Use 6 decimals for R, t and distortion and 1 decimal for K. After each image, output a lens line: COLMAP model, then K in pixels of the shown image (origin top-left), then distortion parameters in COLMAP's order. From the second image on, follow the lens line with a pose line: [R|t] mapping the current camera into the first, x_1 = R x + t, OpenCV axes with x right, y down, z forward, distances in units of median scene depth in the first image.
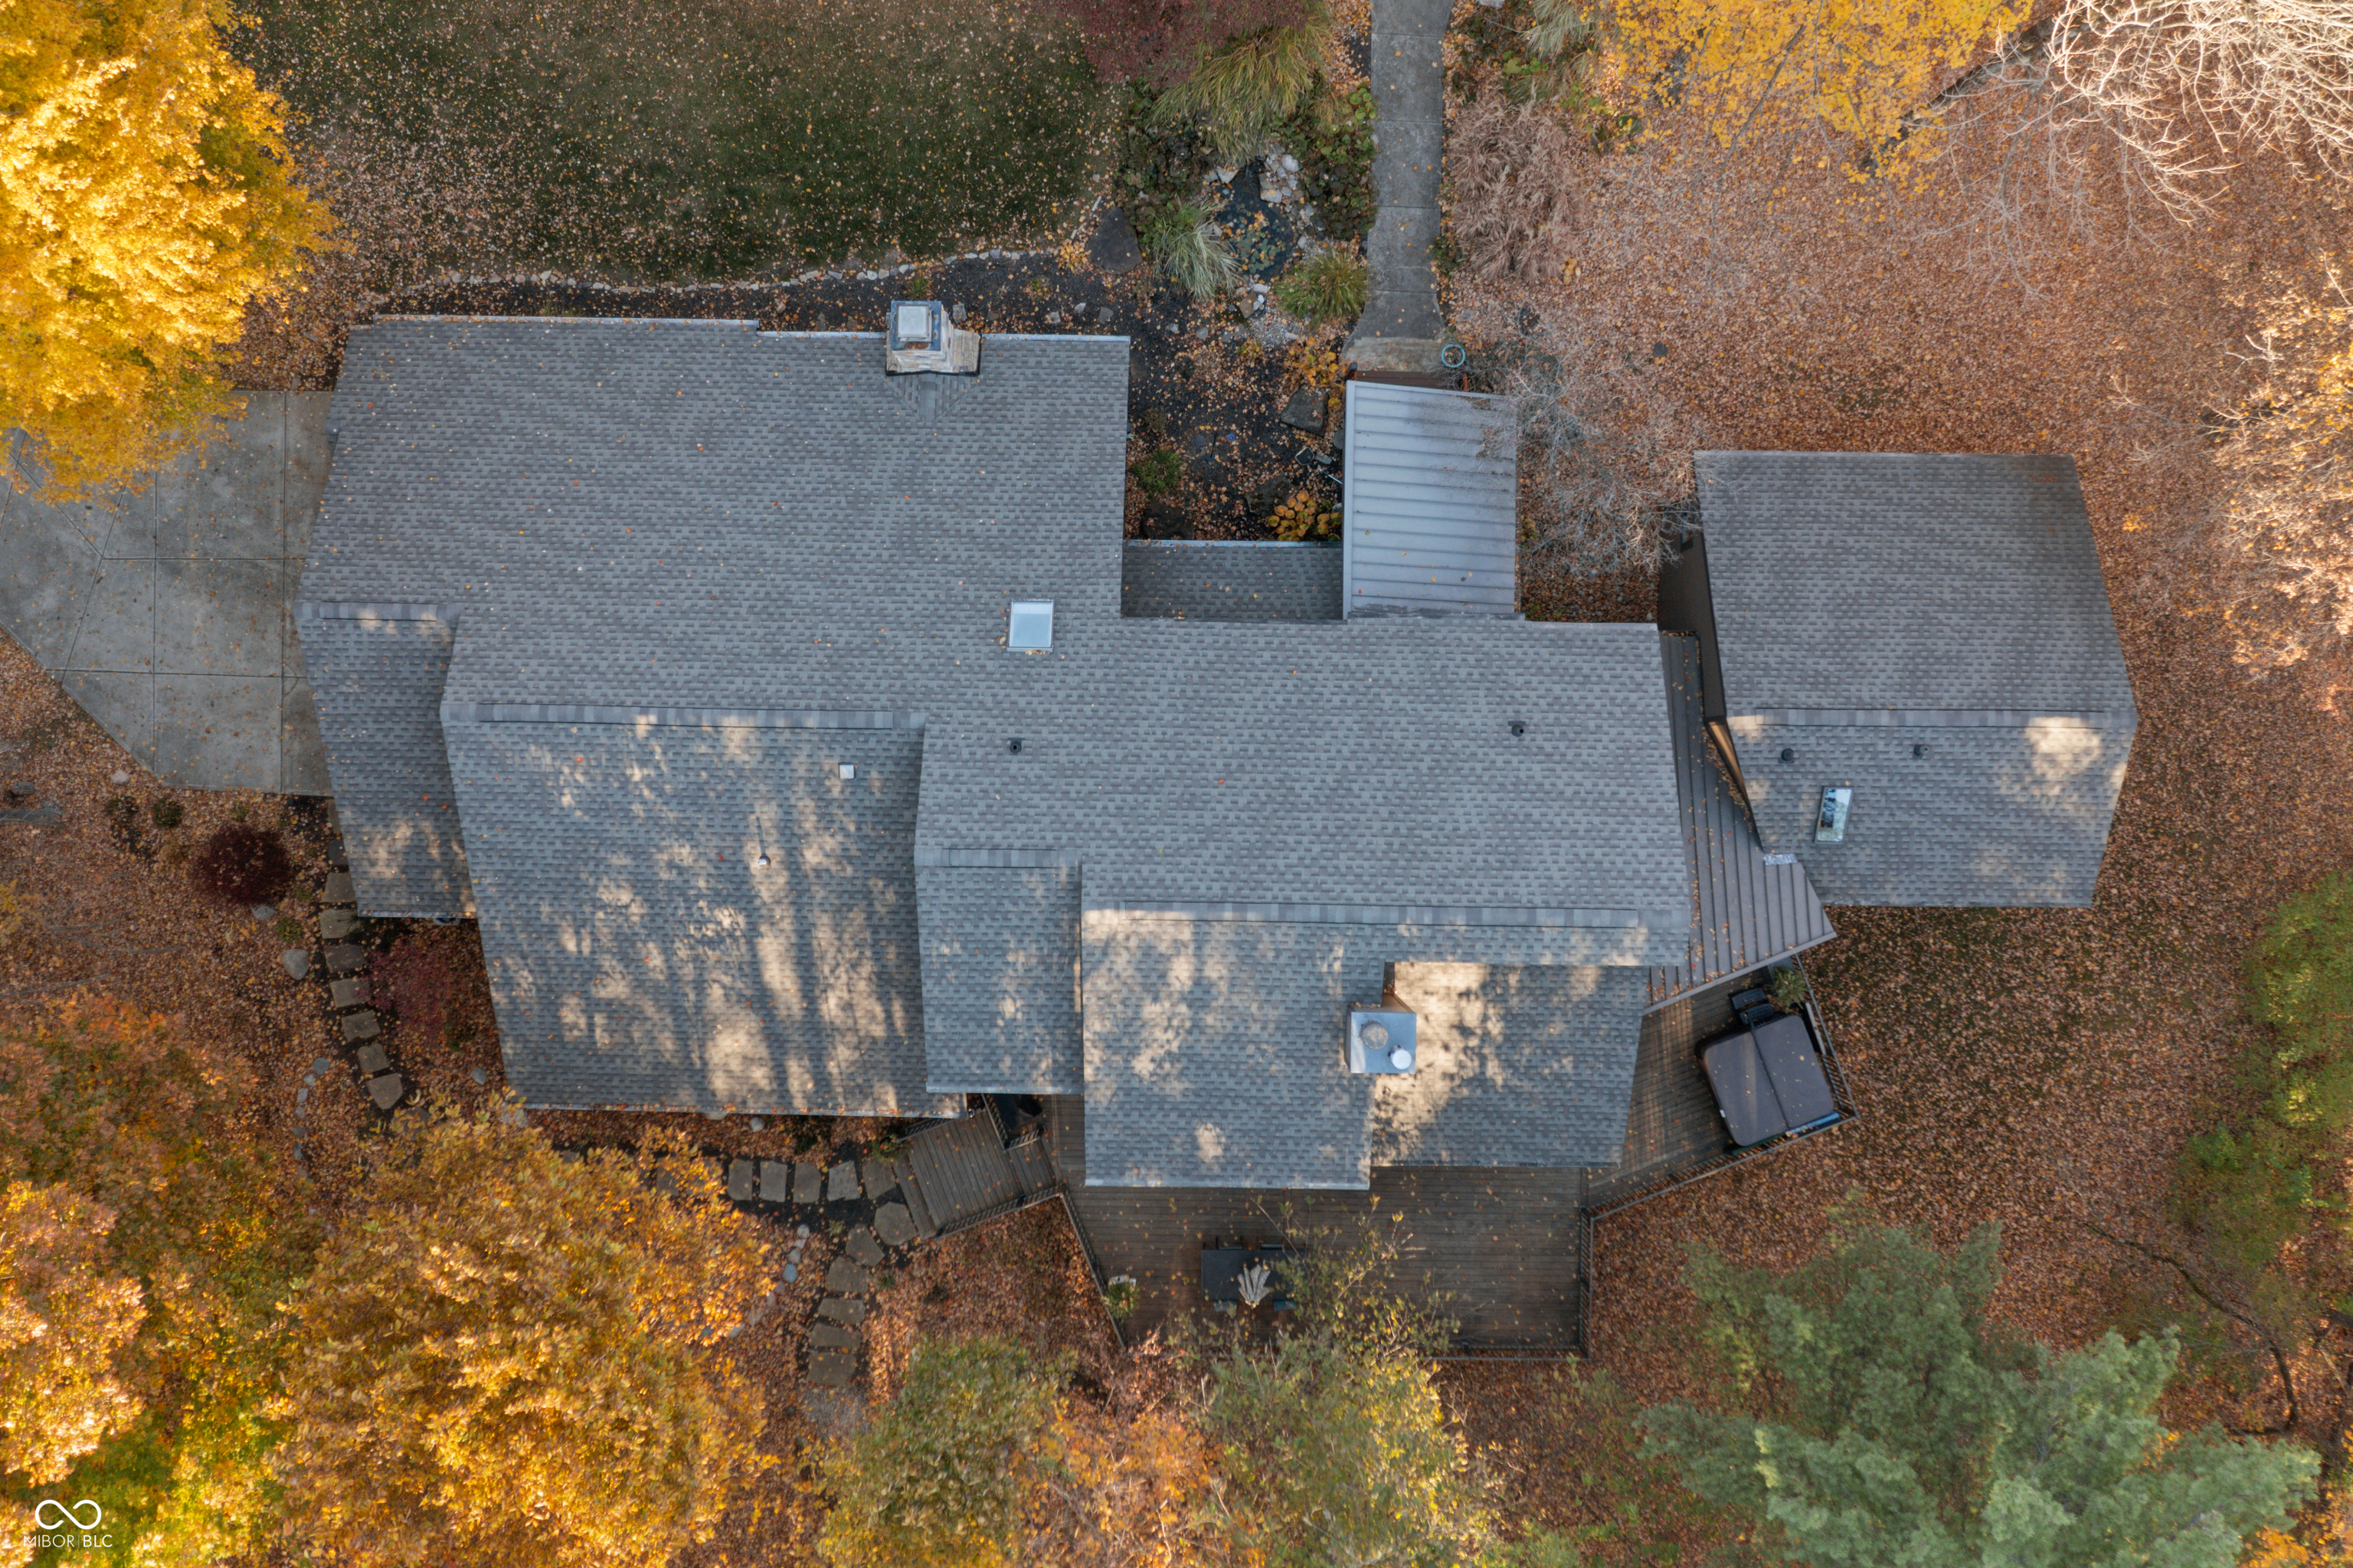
lens RADIAL K [[1861.8, 0, 1168.6], [0, 1861.8, 779.3], [0, 0, 1]] dist [-0.011939, -0.000643]
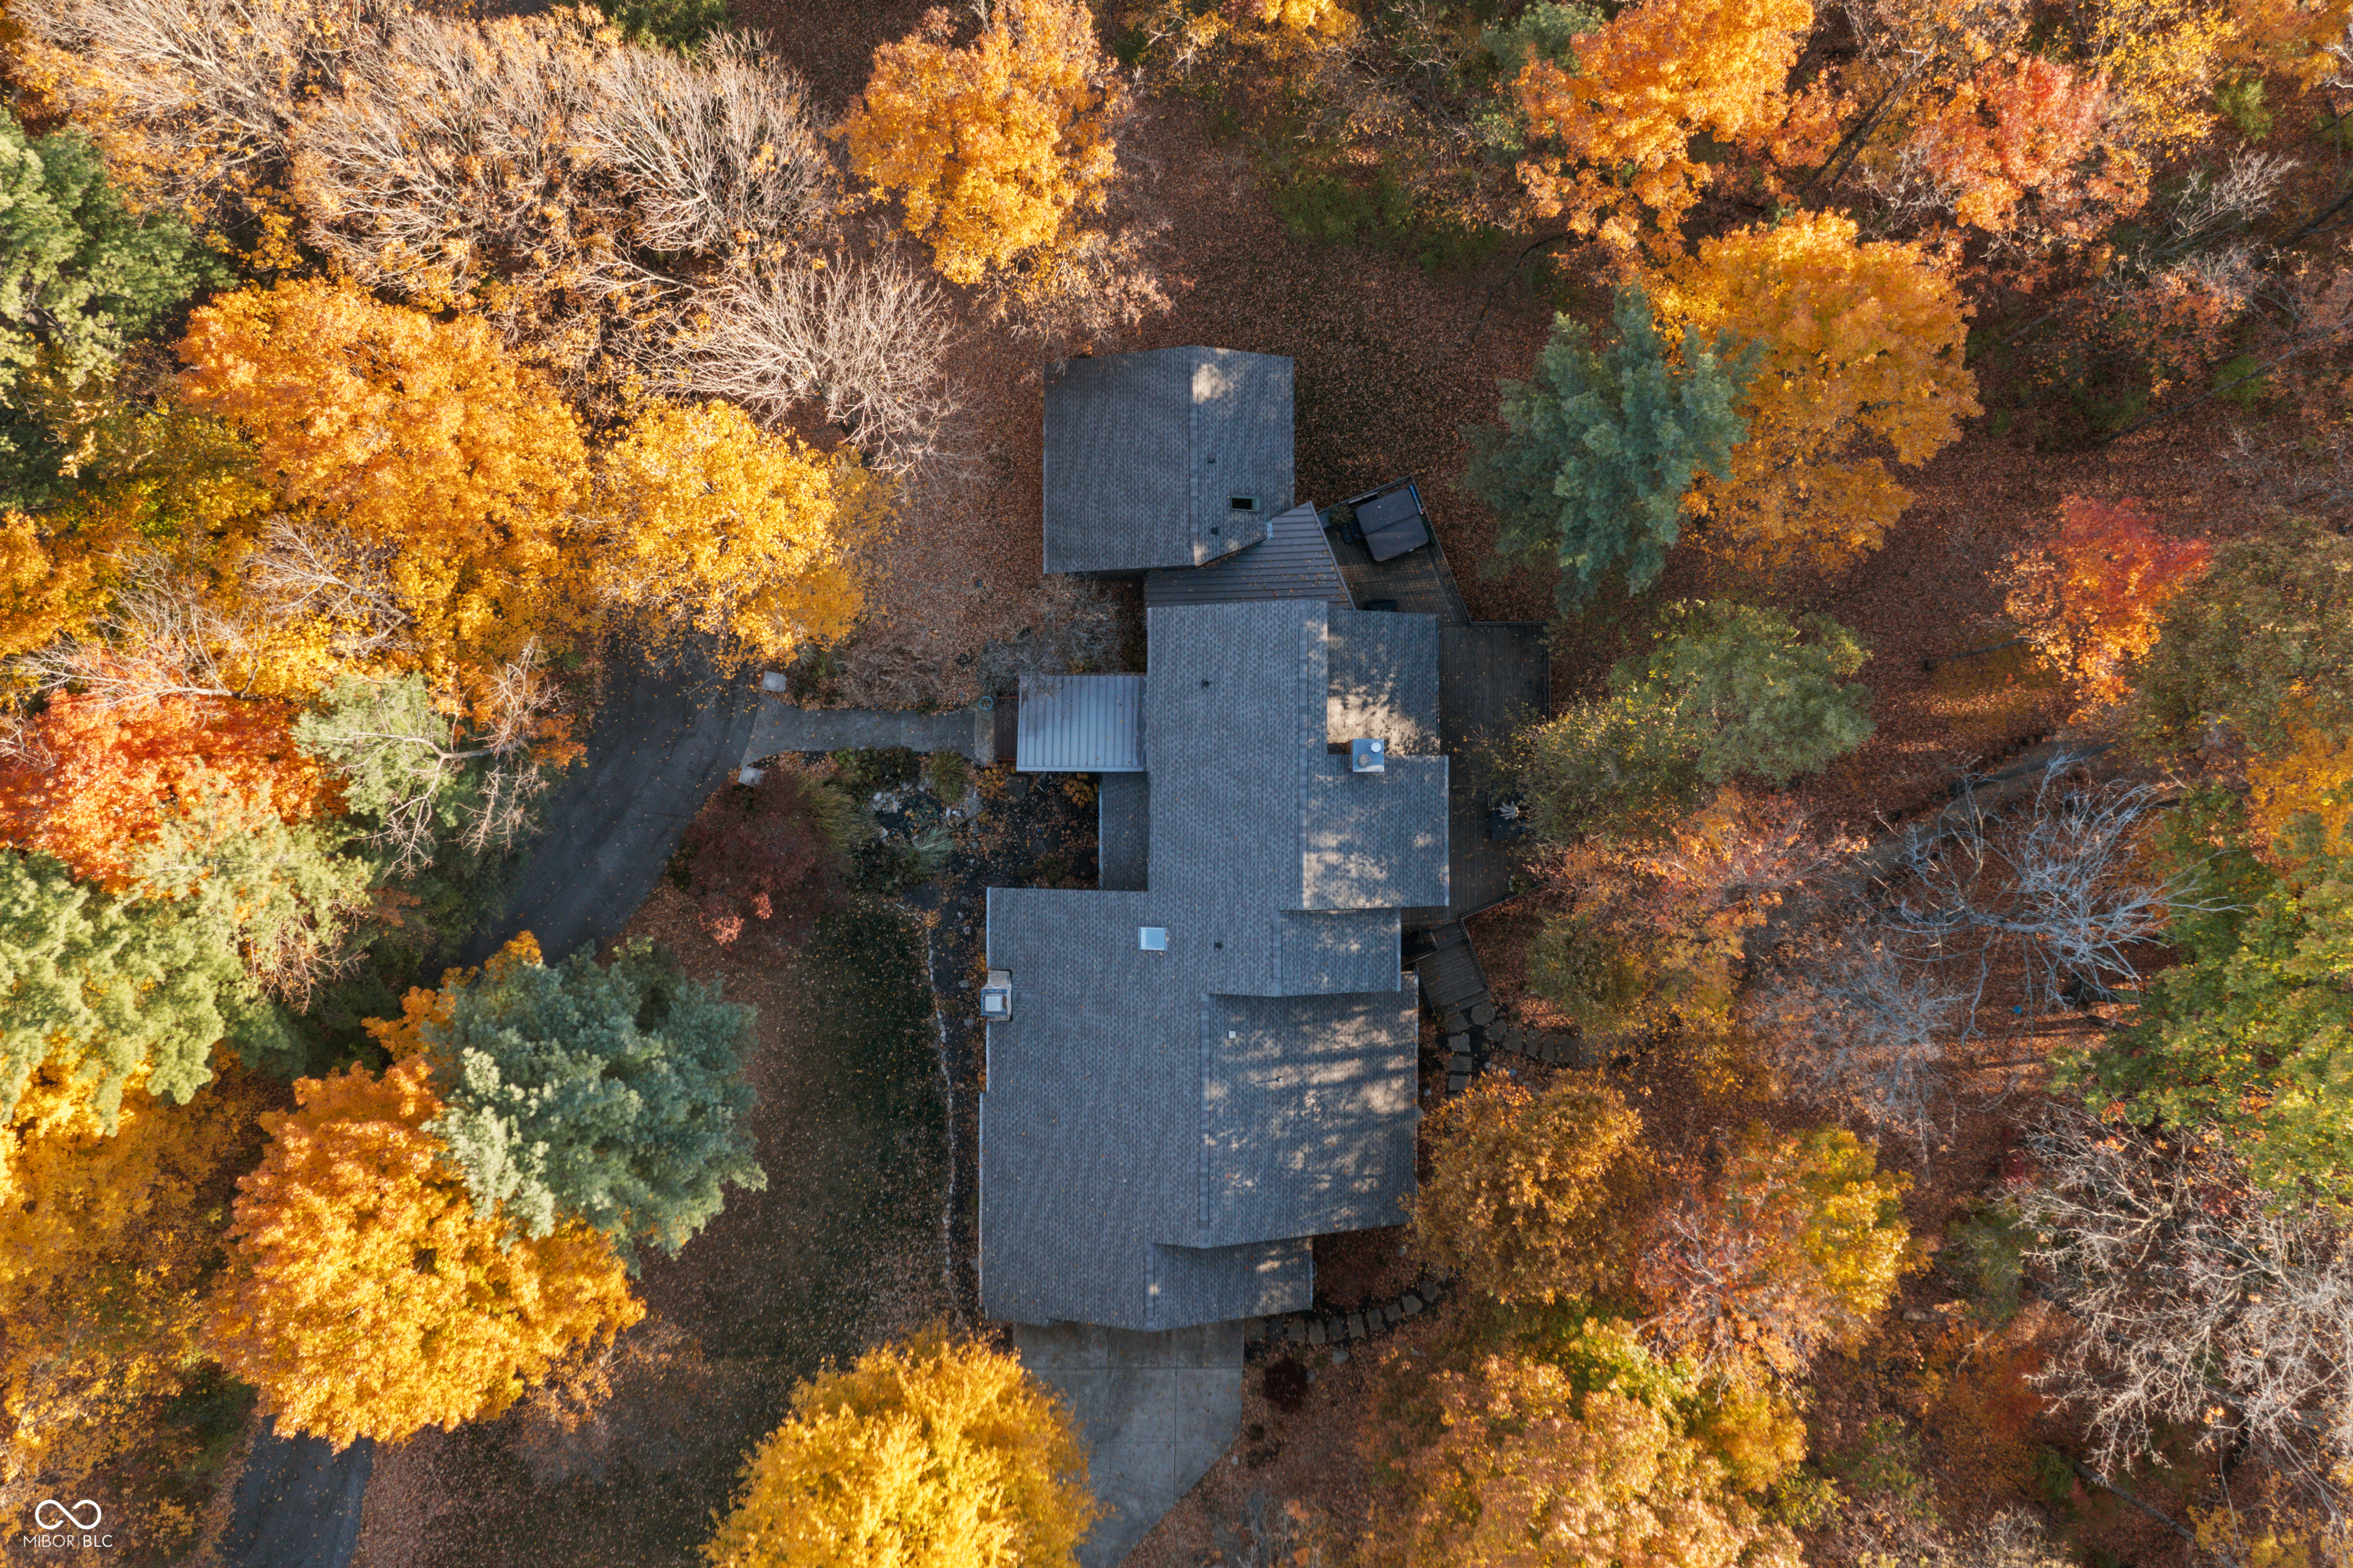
lens RADIAL K [[1861.8, 0, 1177.3], [0, 1861.8, 775.1], [0, 0, 1]] dist [-0.011939, -0.000643]
pose [[-0.012812, -0.999565, 0.026568, 0.039413], [0.999909, -0.012693, 0.004674, -0.061406], [-0.004335, 0.026625, 0.999636, -0.854454]]
